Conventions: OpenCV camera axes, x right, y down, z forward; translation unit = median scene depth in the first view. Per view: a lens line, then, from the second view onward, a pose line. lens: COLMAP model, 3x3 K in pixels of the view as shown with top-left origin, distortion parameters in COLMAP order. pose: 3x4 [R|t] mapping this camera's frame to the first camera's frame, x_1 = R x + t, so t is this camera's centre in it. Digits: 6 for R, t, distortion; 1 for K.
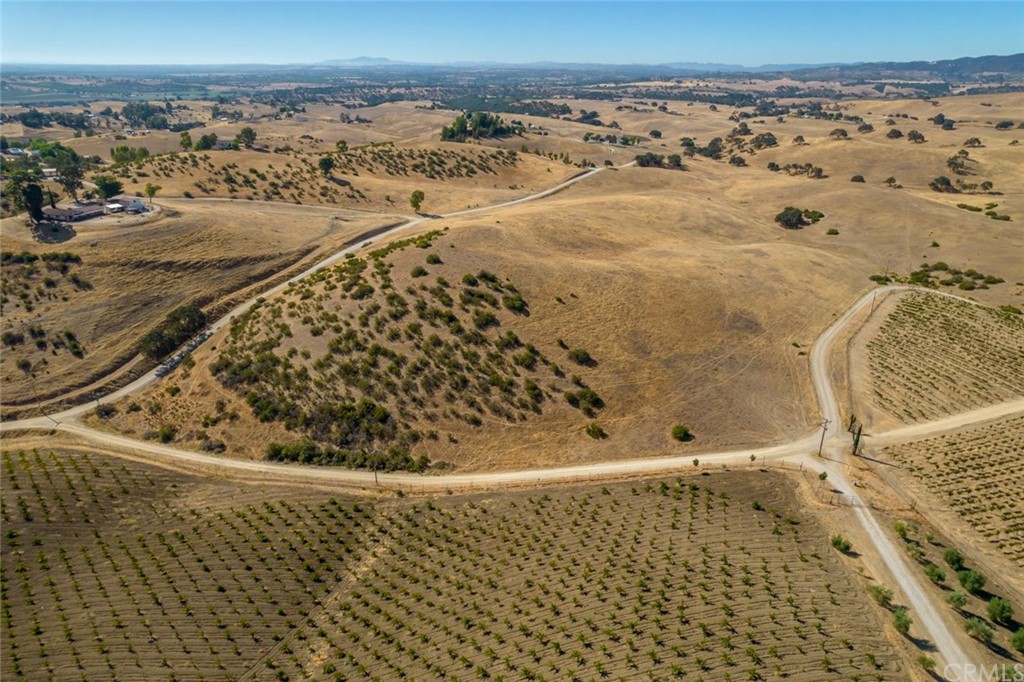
lens RADIAL K [[658.3, 0, 512.0], [0, 658.3, 341.0], [0, 0, 1]] dist [-0.086643, 0.084352]
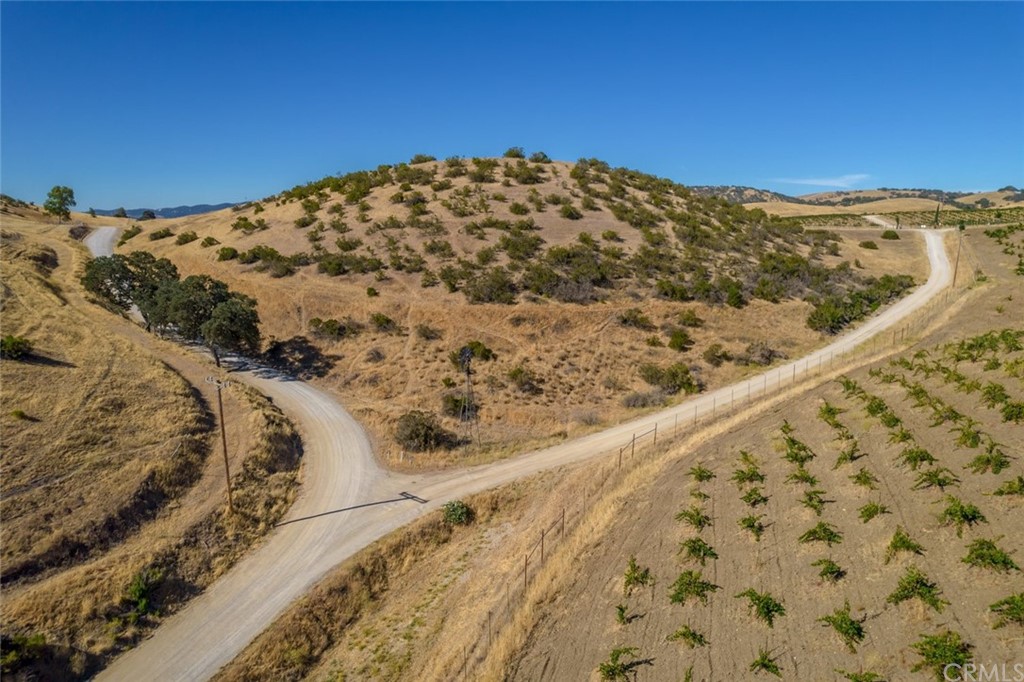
lens RADIAL K [[658.3, 0, 512.0], [0, 658.3, 341.0], [0, 0, 1]] dist [-0.086643, 0.084352]
pose [[0.485357, -0.157204, 0.860067, -0.874194], [0.338732, 0.940687, -0.019215, 0.088302], [-0.806033, 0.300659, 0.509819, 0.809361]]
